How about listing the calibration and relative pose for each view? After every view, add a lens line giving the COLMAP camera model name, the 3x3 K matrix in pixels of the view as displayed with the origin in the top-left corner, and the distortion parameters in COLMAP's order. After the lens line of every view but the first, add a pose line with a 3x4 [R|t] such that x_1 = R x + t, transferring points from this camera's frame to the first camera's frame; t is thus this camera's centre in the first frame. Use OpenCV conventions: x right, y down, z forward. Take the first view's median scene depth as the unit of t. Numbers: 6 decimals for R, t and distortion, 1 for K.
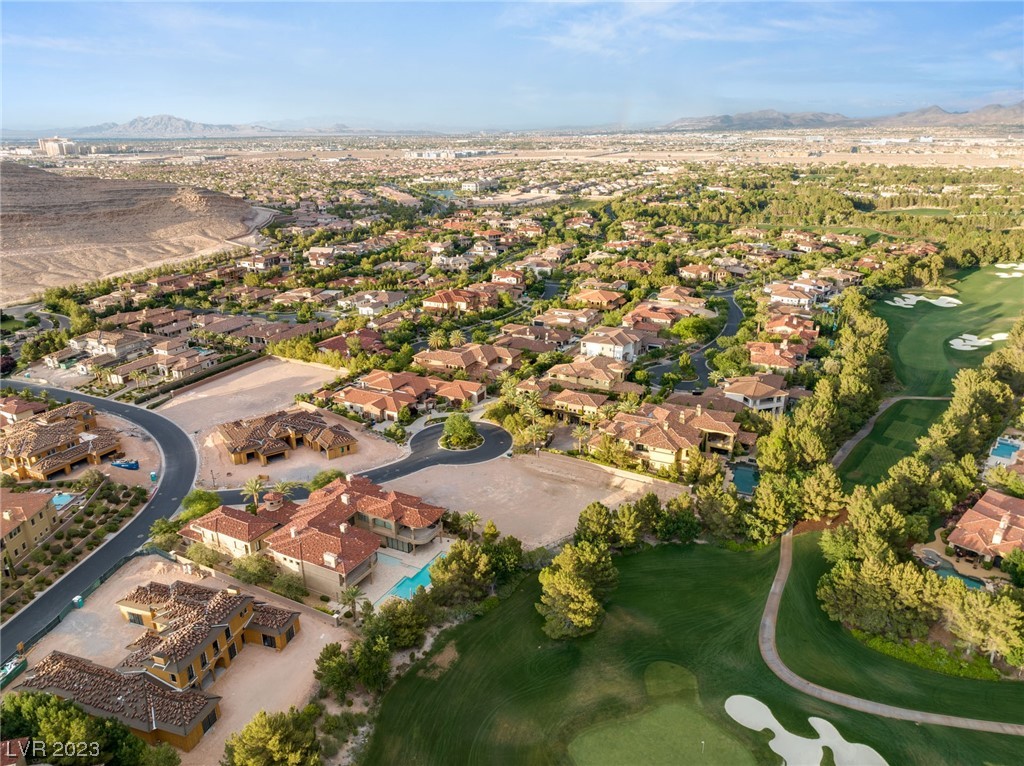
lens RADIAL K [[721.3, 0, 520.3], [0, 721.3, 383.9], [0, 0, 1]] dist [-0.039896, 0.002437]
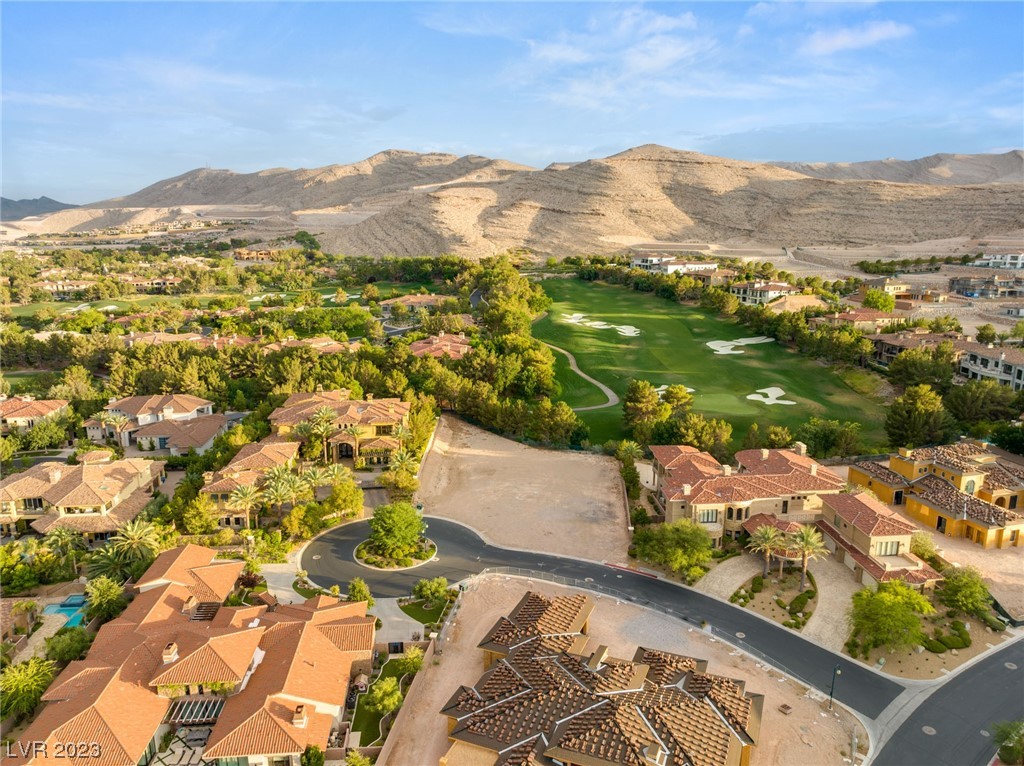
lens RADIAL K [[721.3, 0, 514.4], [0, 721.3, 381.6], [0, 0, 1]] dist [-0.039896, 0.002437]
pose [[-0.512256, -0.182544, 0.839209, -0.496119], [0.295144, 0.880220, 0.371622, -0.188019], [-0.806526, 0.438053, -0.397021, 0.938942]]
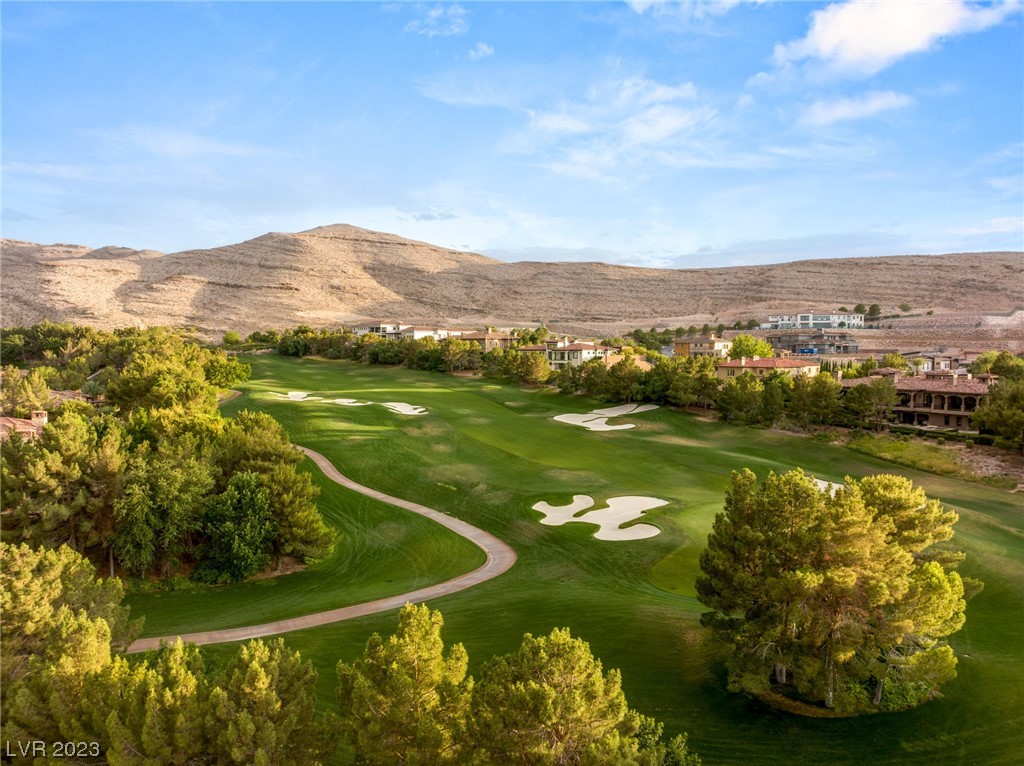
lens RADIAL K [[721.3, 0, 517.1], [0, 721.3, 381.1], [0, 0, 1]] dist [-0.039896, 0.002437]
pose [[-0.836259, -0.025634, 0.547736, 0.012648], [0.188599, 0.924516, 0.331212, 0.030792], [-0.514880, 0.380281, -0.768300, 0.704264]]
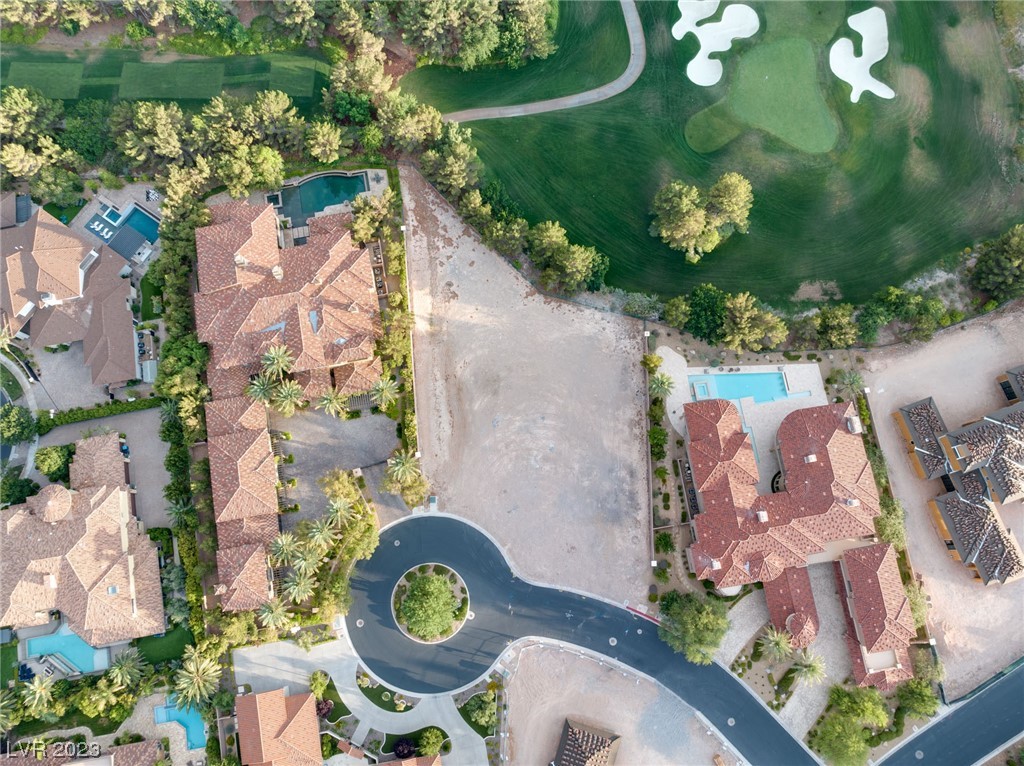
lens RADIAL K [[721.3, 0, 516.7], [0, 721.3, 387.2], [0, 0, 1]] dist [-0.039896, 0.002437]
pose [[-0.588420, -0.788196, 0.180303, -0.077653], [0.281959, 0.008969, 0.959384, -0.406249], [-0.757800, 0.615359, 0.216962, 0.609359]]
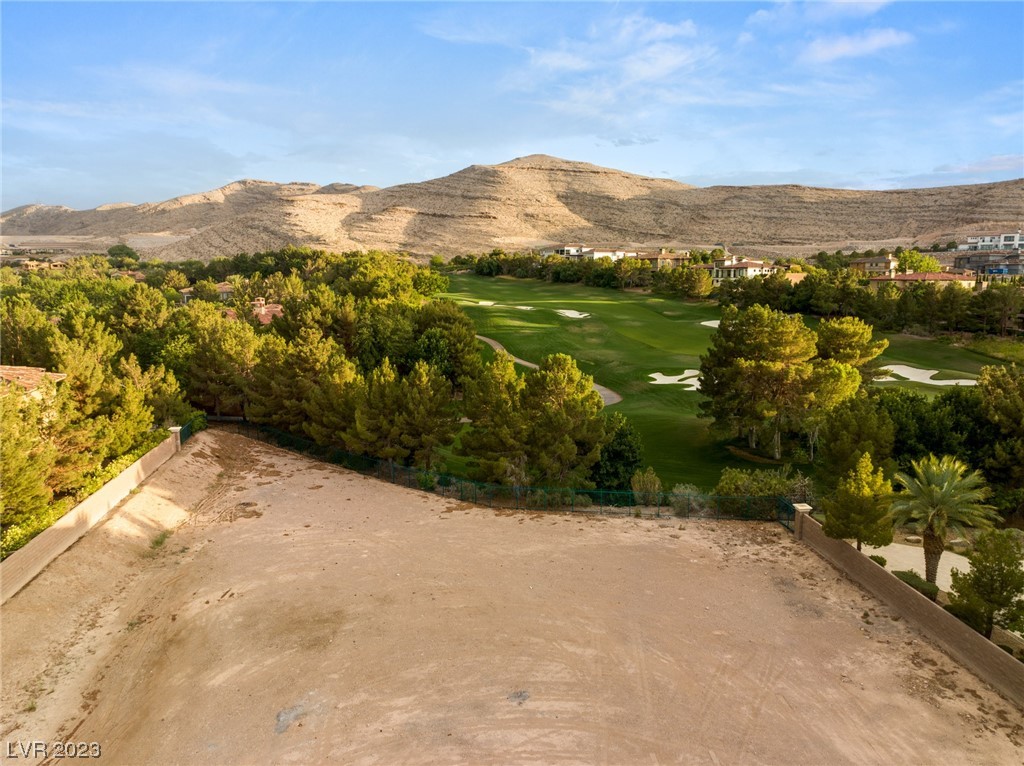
lens RADIAL K [[721.3, 0, 516.4], [0, 721.3, 379.8], [0, 0, 1]] dist [-0.039896, 0.002437]
pose [[-0.656020, -0.106817, 0.747146, -0.091382], [0.257071, 0.899118, 0.354261, 0.028975], [-0.709614, 0.424472, -0.562380, 0.769363]]
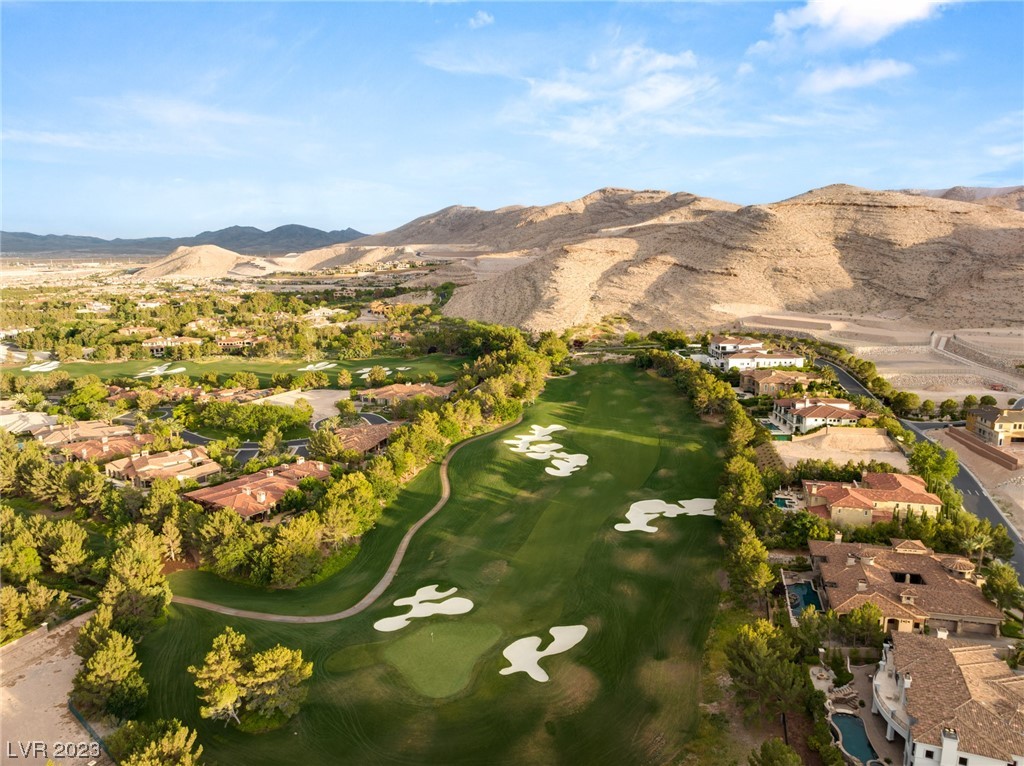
lens RADIAL K [[721.3, 0, 516.0], [0, 721.3, 380.9], [0, 0, 1]] dist [-0.039896, 0.002437]
pose [[-0.175510, -0.172062, 0.969325, -0.429741], [0.339172, 0.913762, 0.223611, -0.080153], [-0.924207, 0.368014, -0.102016, 0.344408]]
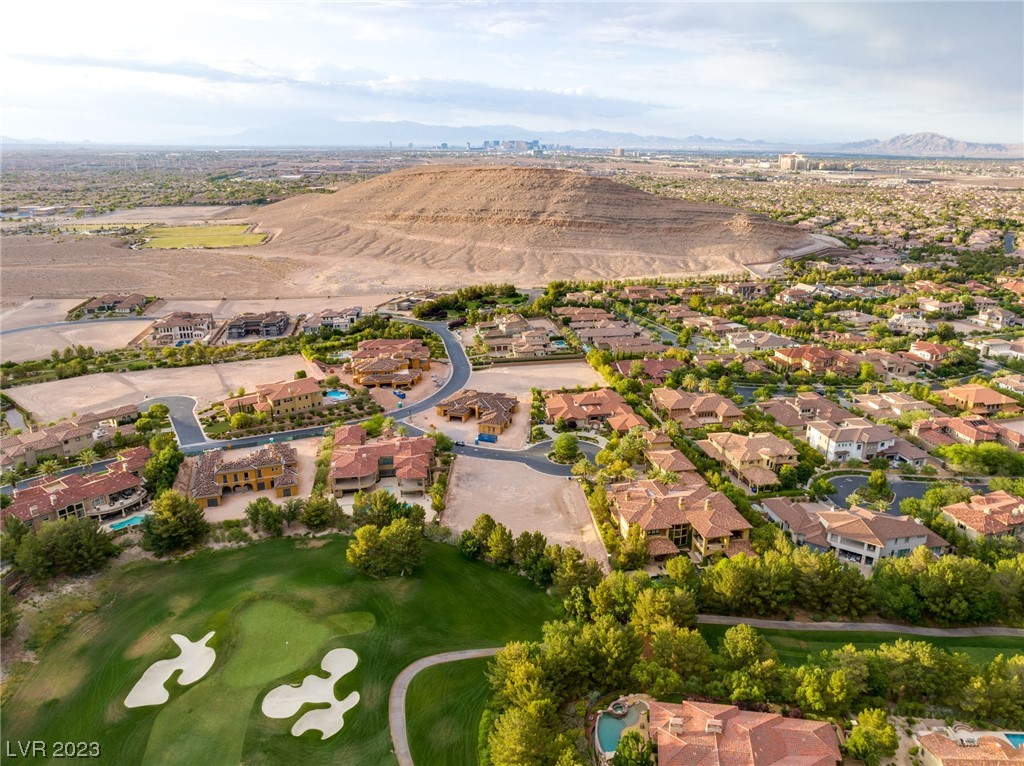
lens RADIAL K [[721.3, 0, 513.6], [0, 721.3, 381.7], [0, 0, 1]] dist [-0.039896, 0.002437]
pose [[0.584144, 0.257729, -0.769644, 0.639238], [-0.276098, 0.954794, 0.110177, -0.124059], [0.763247, 0.148138, 0.628895, 0.151684]]
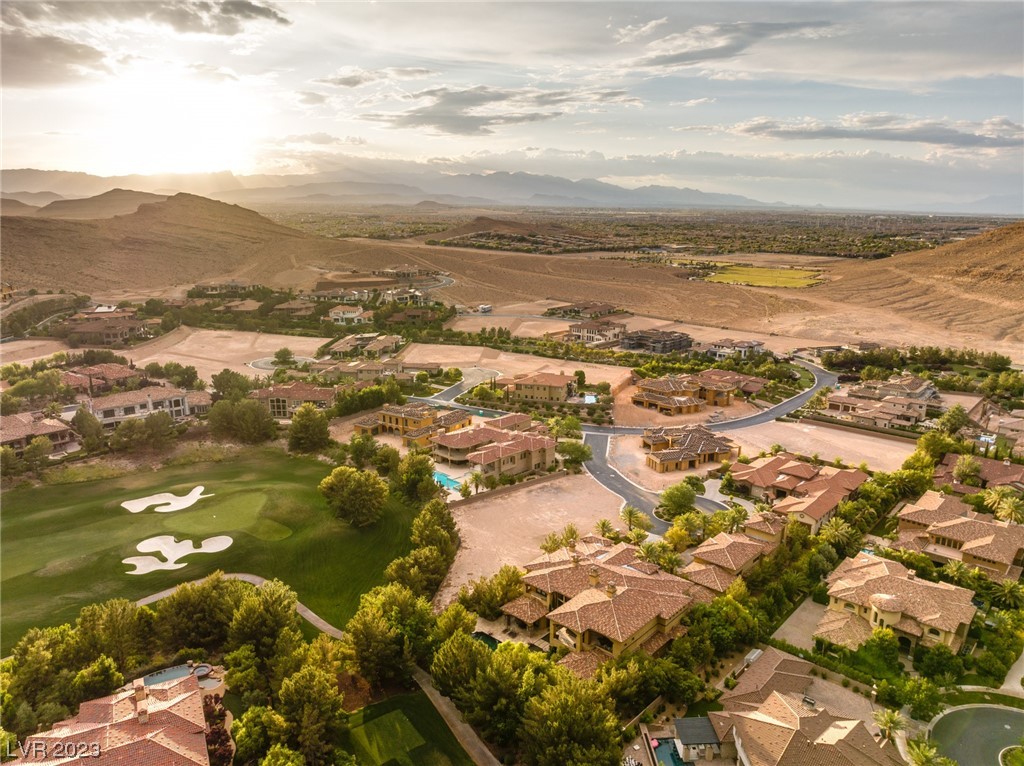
lens RADIAL K [[721.3, 0, 513.5], [0, 721.3, 382.3], [0, 0, 1]] dist [-0.039896, 0.002437]
pose [[-0.288580, 0.226514, -0.930276, 0.679792], [-0.327907, 0.889474, 0.318298, -0.250157], [0.899555, 0.396898, -0.182409, 0.784364]]
